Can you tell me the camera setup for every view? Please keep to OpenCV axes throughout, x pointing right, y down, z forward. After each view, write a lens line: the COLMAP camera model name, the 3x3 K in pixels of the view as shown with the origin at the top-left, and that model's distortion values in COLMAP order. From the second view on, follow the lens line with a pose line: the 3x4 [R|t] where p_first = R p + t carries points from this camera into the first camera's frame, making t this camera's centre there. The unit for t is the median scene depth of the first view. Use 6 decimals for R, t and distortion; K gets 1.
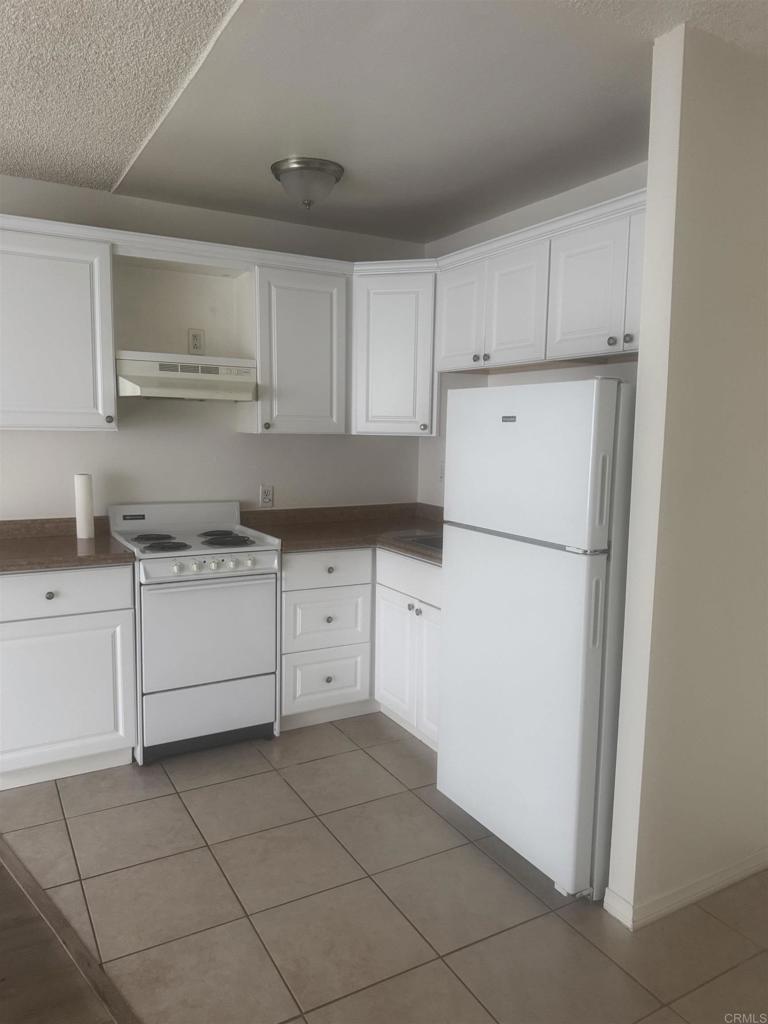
lens RADIAL K [[723.3, 0, 374.0], [0, 723.3, 516.4], [0, 0, 1]] dist [0.050228, -0.061745]
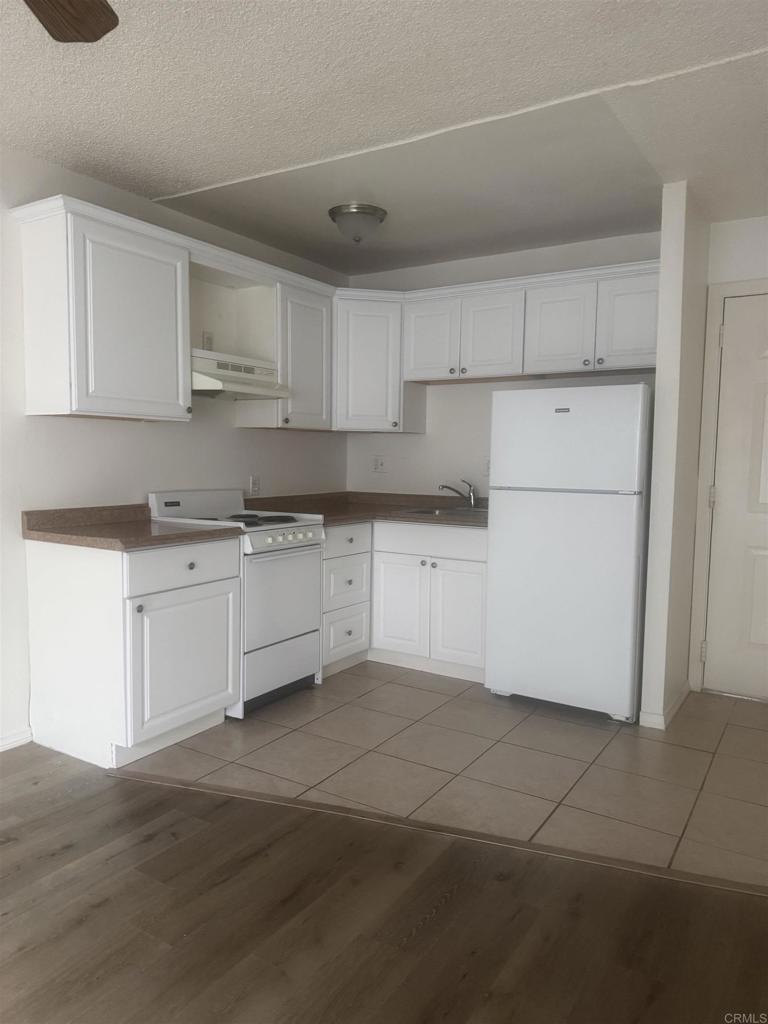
lens RADIAL K [[723.3, 0, 374.6], [0, 723.3, 516.7], [0, 0, 1]] dist [0.050228, -0.061745]
pose [[0.880212, -0.045601, 0.472385, -0.617853], [0.060450, 0.998038, -0.016294, 0.059470], [-0.470716, 0.042898, 0.881242, -0.084378]]
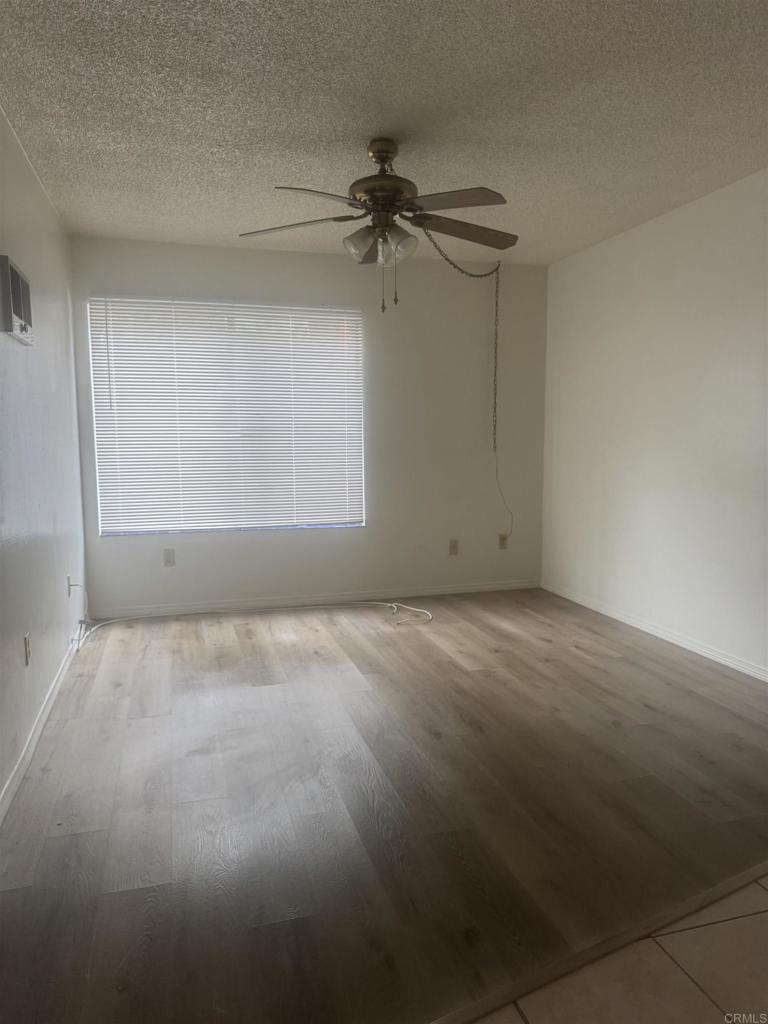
lens RADIAL K [[723.3, 0, 400.0], [0, 723.3, 512.4], [0, 0, 1]] dist [0.050228, -0.061745]
pose [[-0.203086, 0.092686, -0.974764, 0.323164], [-0.125014, 0.984908, 0.119696, 0.012934], [0.971148, 0.146168, -0.188434, 0.481656]]
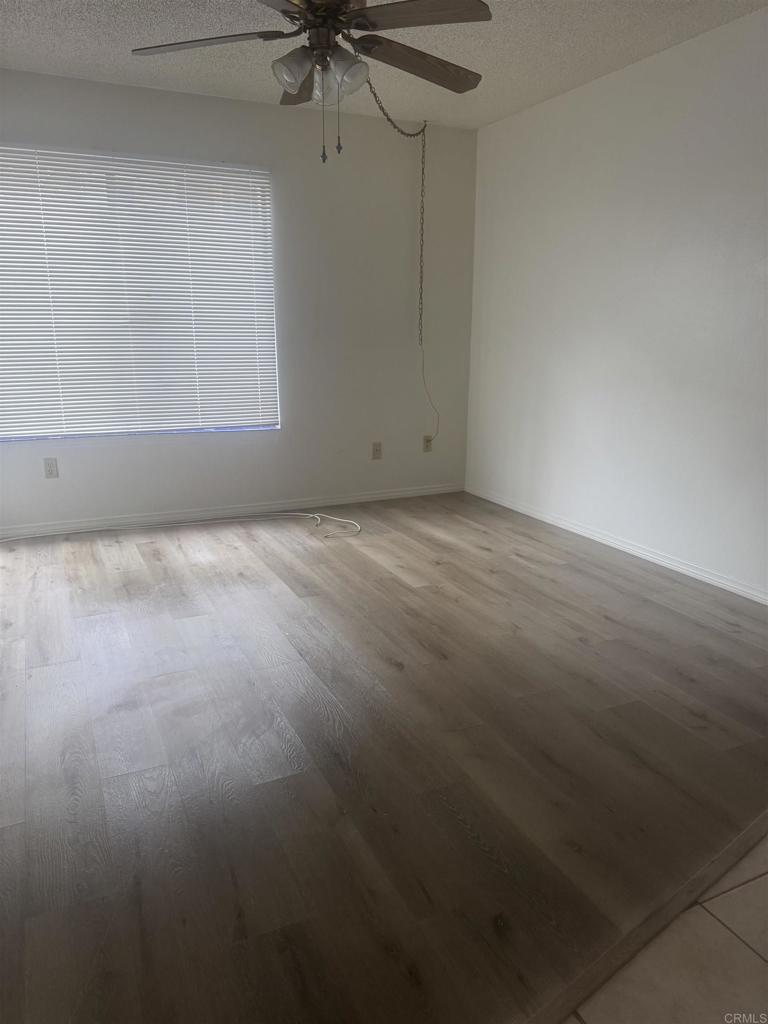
lens RADIAL K [[723.3, 0, 387.0], [0, 723.3, 505.7], [0, 0, 1]] dist [0.050228, -0.061745]
pose [[-0.057710, 0.223661, -0.972957, 0.198337], [-0.133237, 0.964137, 0.229536, 0.034160], [0.989403, 0.142880, -0.025841, 0.377814]]
